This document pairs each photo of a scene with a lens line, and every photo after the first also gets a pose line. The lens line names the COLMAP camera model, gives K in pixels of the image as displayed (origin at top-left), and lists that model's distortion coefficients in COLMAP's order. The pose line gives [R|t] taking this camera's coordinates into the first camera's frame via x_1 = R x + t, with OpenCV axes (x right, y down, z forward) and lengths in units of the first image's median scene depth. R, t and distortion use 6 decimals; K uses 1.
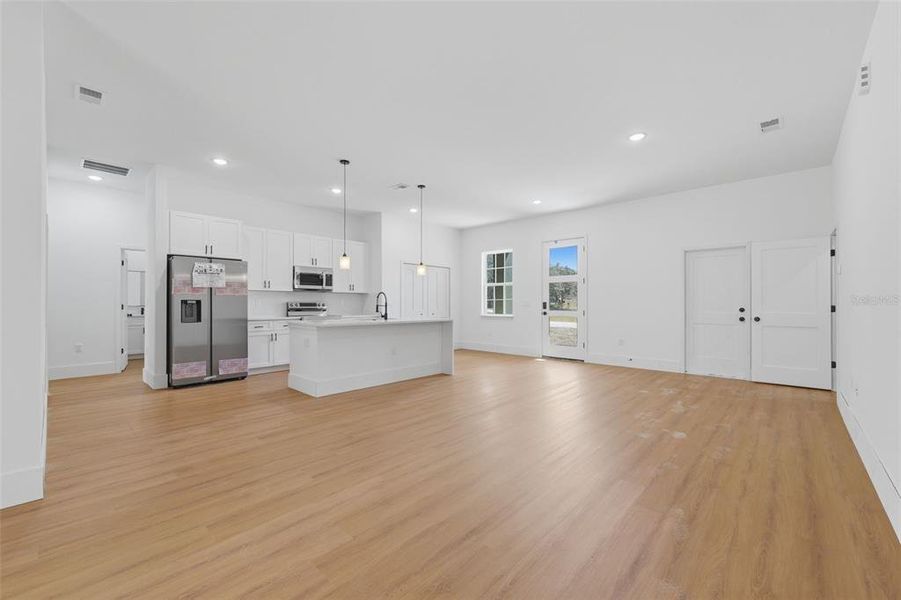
lens RADIAL K [[367.4, 0, 450.5], [0, 367.4, 300.0], [0, 0, 1]] dist [0.000881, 0.000098]
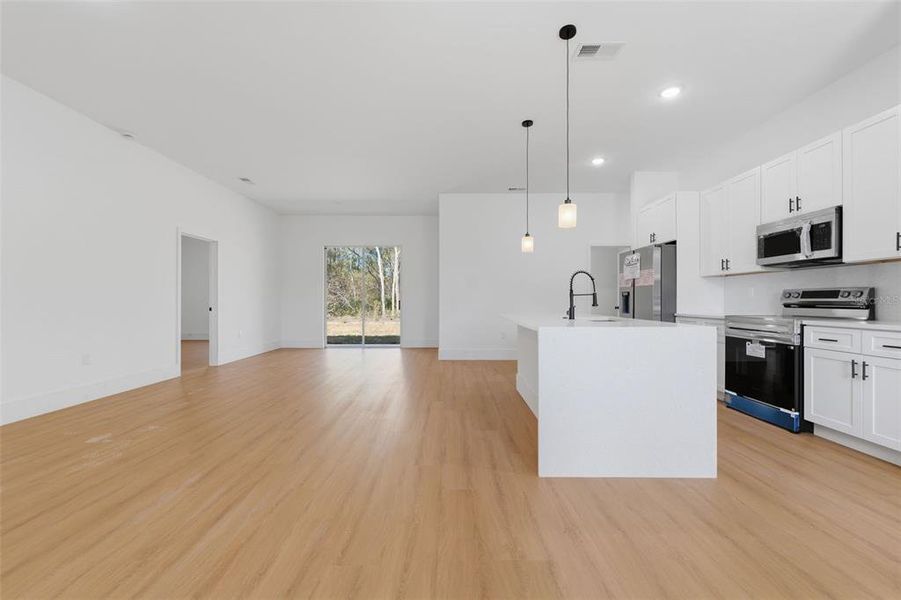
lens RADIAL K [[367.4, 0, 450.5], [0, 367.4, 300.0], [0, 0, 1]] dist [0.000881, 0.000098]
pose [[-0.734840, -0.004198, -0.678227, 0.276688], [0.004940, 0.999921, -0.011541, 0.022838], [0.678222, -0.011831, -0.734762, 1.022540]]
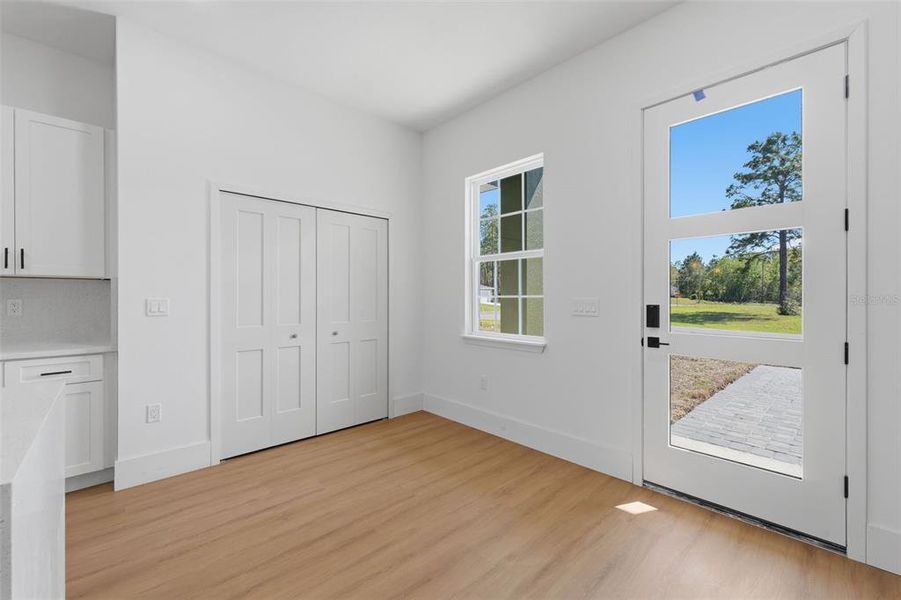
lens RADIAL K [[378.1, 0, 450.6], [0, 378.1, 294.8], [0, 0, 1]] dist [0.008146, 0.000094]
pose [[0.997295, -0.000658, -0.073498, 0.126280], [0.001039, 0.999986, 0.005150, -0.004878], [0.073494, -0.005213, 0.997282, 0.749877]]
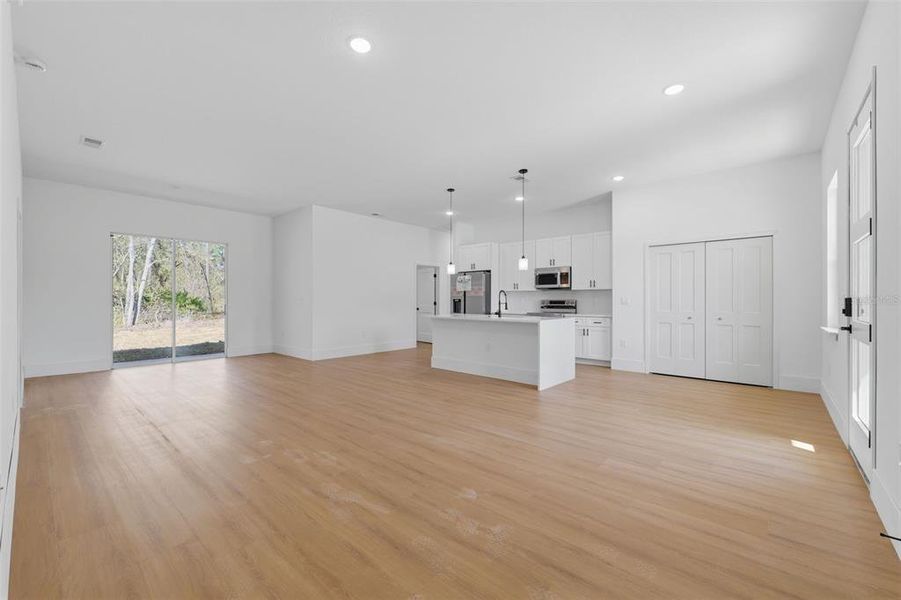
lens RADIAL K [[367.4, 0, 450.5], [0, 367.4, 300.0], [0, 0, 1]] dist [0.000881, 0.000098]
pose [[0.023668, -0.004701, -0.999709, 0.672511], [0.008795, 0.999951, -0.004494, 0.007649], [0.999681, -0.008686, 0.023708, 0.663066]]
